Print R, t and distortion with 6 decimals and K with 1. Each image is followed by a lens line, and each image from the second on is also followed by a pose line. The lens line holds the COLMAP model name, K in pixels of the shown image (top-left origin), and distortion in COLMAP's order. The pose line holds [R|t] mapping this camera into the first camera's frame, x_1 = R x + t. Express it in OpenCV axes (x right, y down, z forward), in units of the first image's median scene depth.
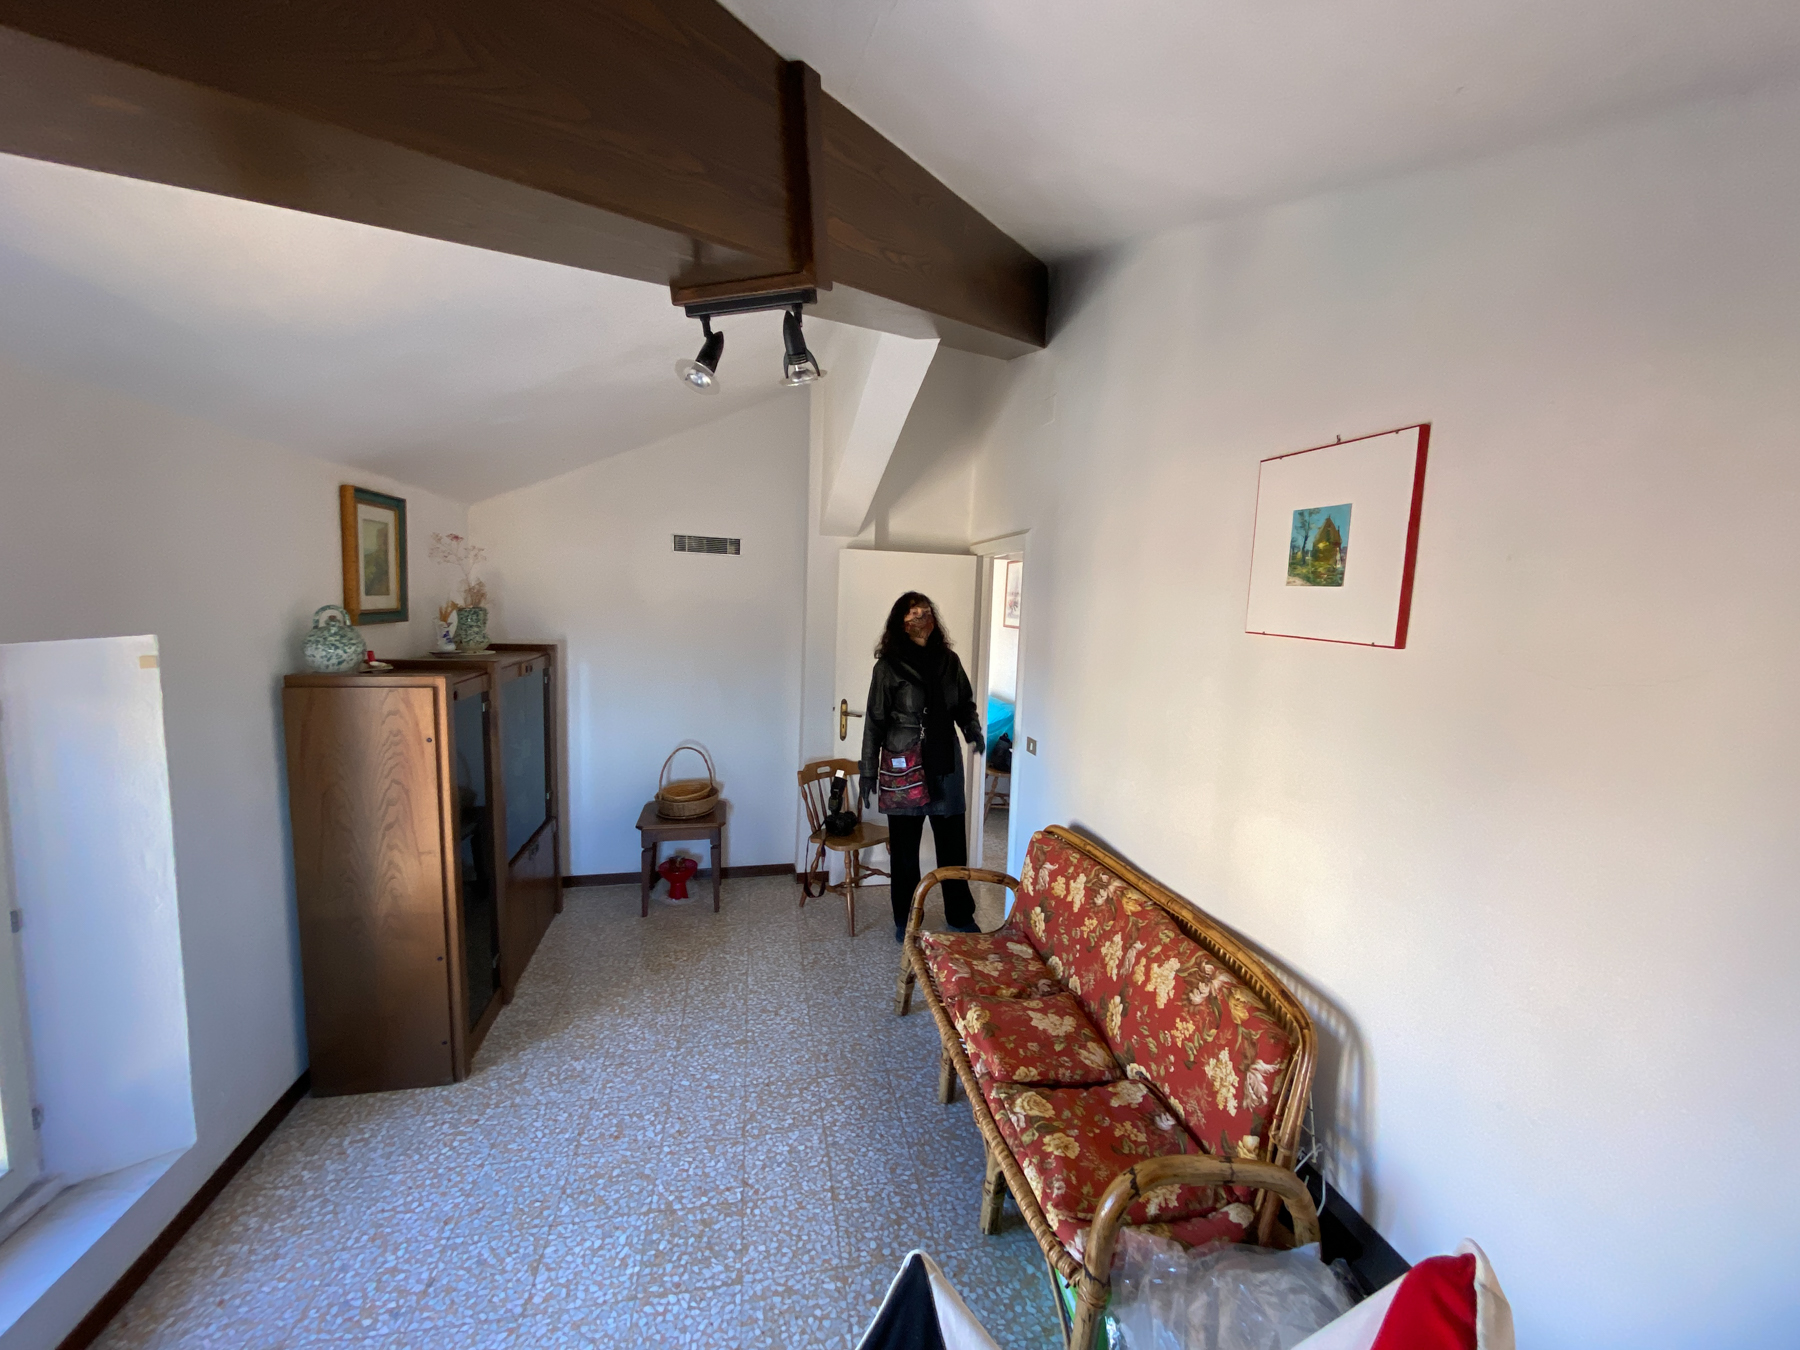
lens RADIAL K [[723.5, 0, 903.0], [0, 723.5, 672.8], [0, 0, 1]] dist [0.003903, -0.003119]
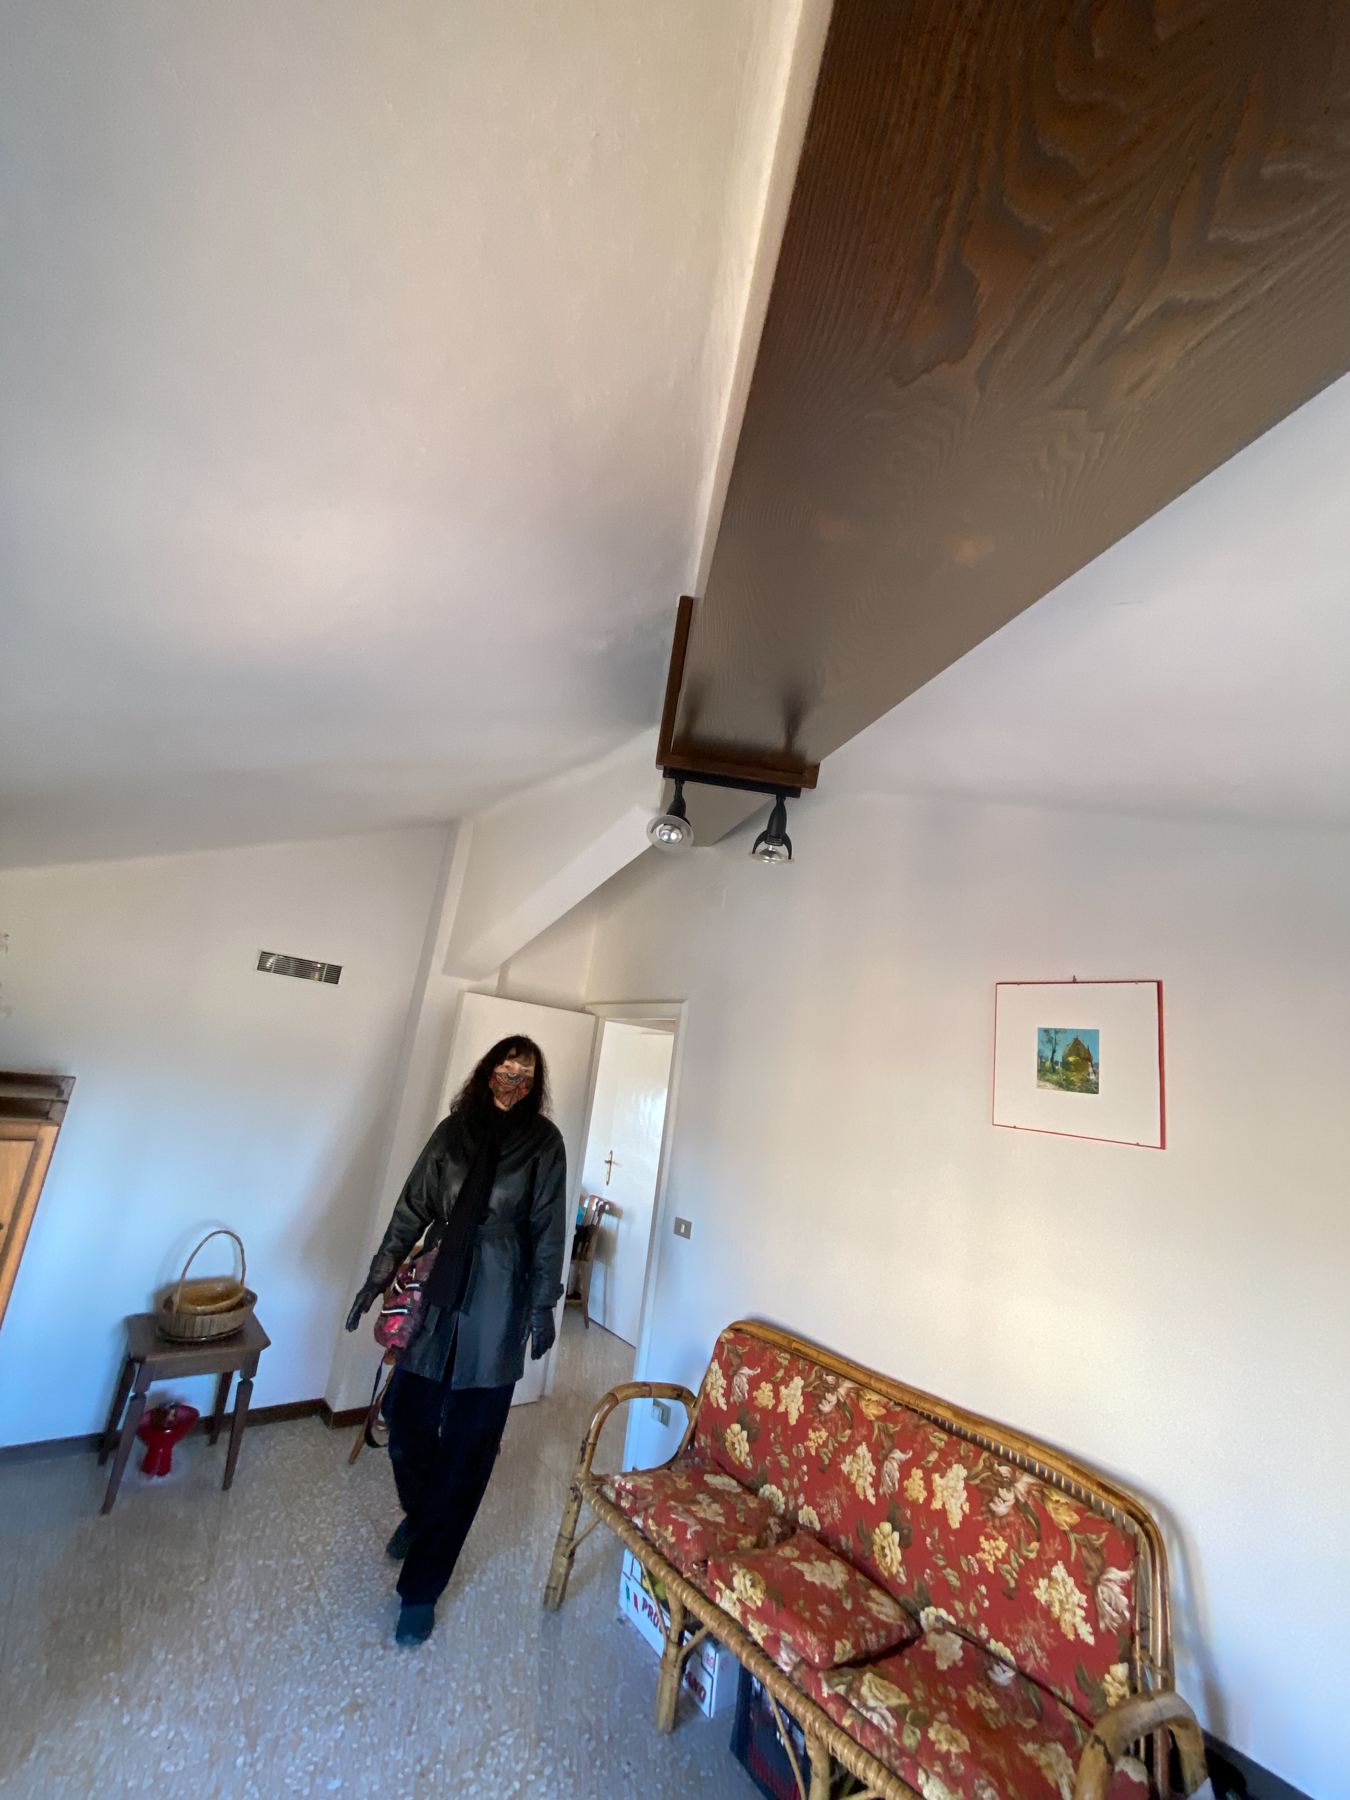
lens RADIAL K [[723.5, 0, 686.6], [0, 723.5, 915.4], [0, 0, 1]] dist [0.003903, -0.003119]
pose [[0.889589, 0.177312, 0.420941, -0.483521], [-0.044955, 0.951091, -0.305621, 0.001534], [-0.454544, 0.252954, 0.854052, 0.134409]]
